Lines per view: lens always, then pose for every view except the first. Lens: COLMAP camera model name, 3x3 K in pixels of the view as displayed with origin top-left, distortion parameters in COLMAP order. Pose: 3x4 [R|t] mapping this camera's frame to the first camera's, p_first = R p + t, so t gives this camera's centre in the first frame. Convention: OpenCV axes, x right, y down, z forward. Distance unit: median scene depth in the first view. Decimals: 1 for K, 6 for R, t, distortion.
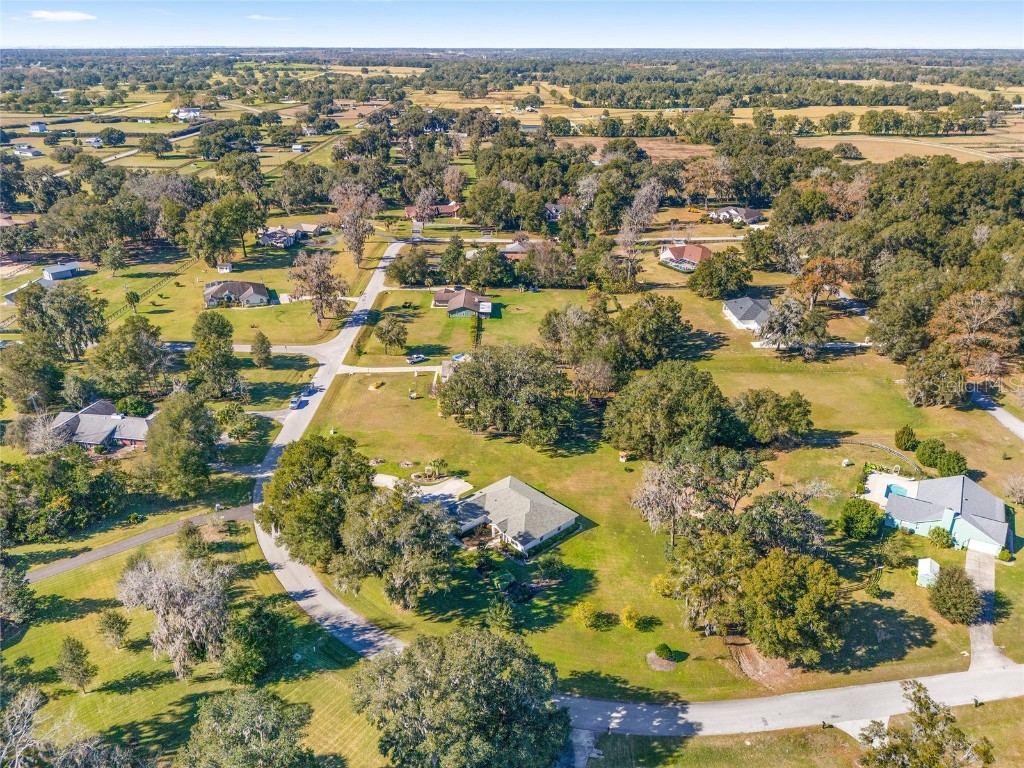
lens RADIAL K [[748.1, 0, 512.0], [0, 748.1, 384.0], [0, 0, 1]] dist [0.083793, -0.075898]
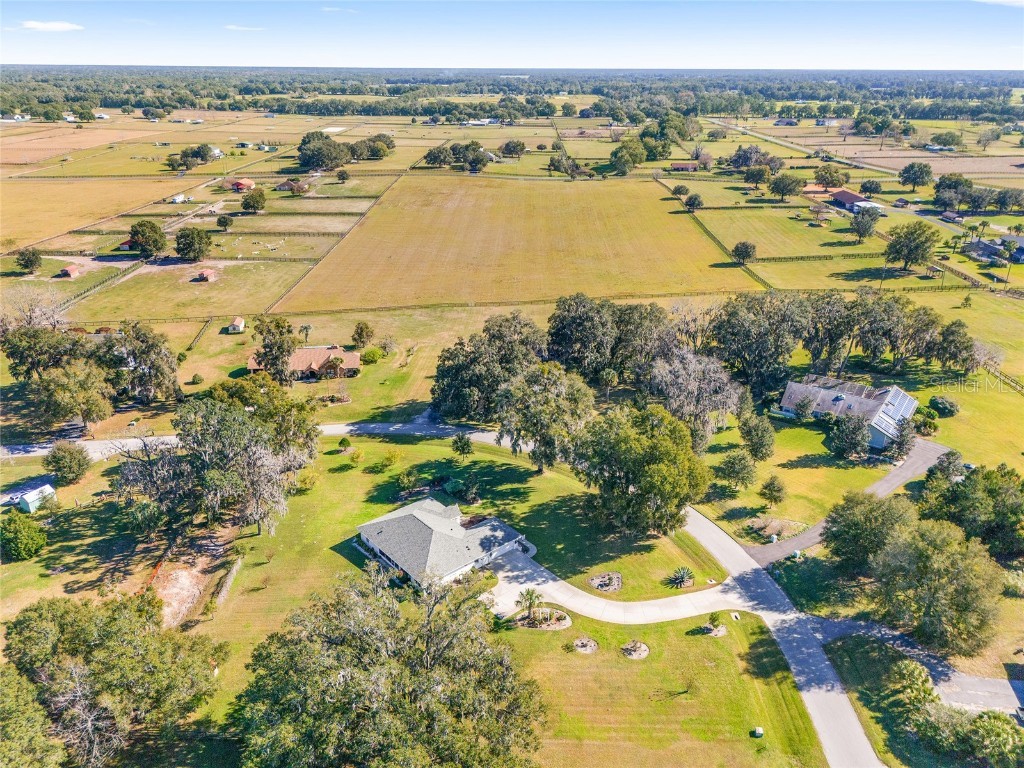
lens RADIAL K [[748.1, 0, 512.0], [0, 748.1, 384.0], [0, 0, 1]] dist [0.083793, -0.075898]
pose [[-0.999576, -0.017920, 0.022942, -0.078672], [0.004541, 0.682448, 0.730920, -0.432237], [-0.028754, 0.730714, -0.682078, 1.135571]]
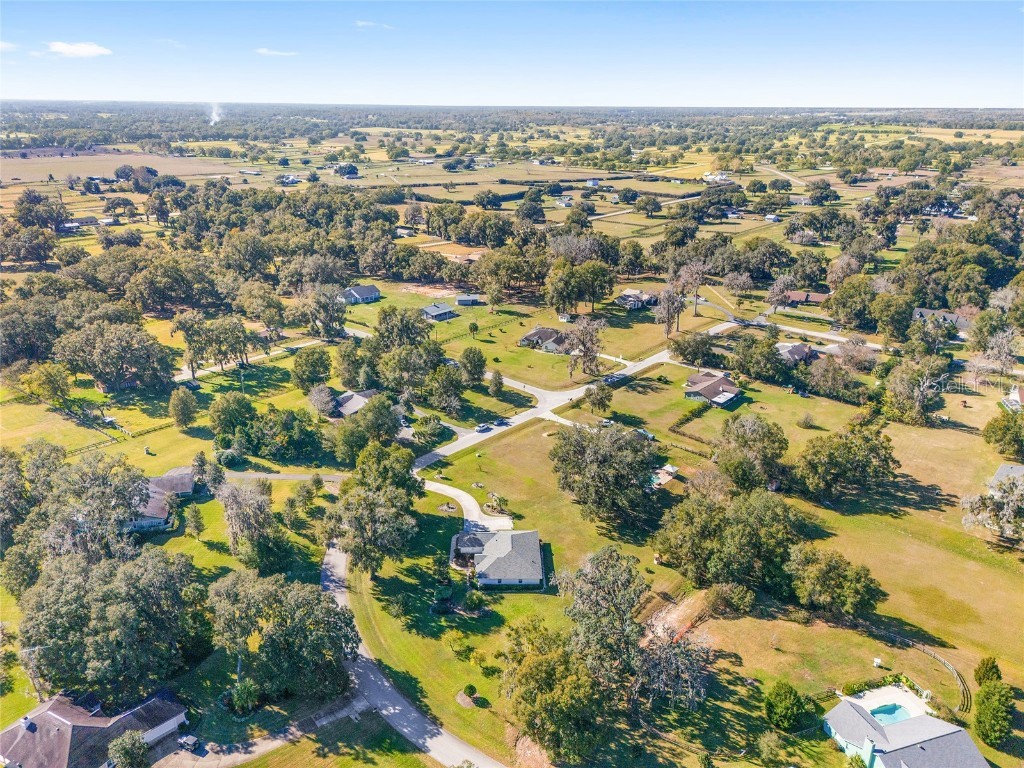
lens RADIAL K [[748.1, 0, 512.0], [0, 748.1, 384.0], [0, 0, 1]] dist [0.083793, -0.075898]
pose [[0.753188, 0.234877, -0.614444, 0.539779], [-0.274777, 0.961023, 0.030537, -0.103773], [0.597667, 0.145835, 0.788370, 0.020559]]
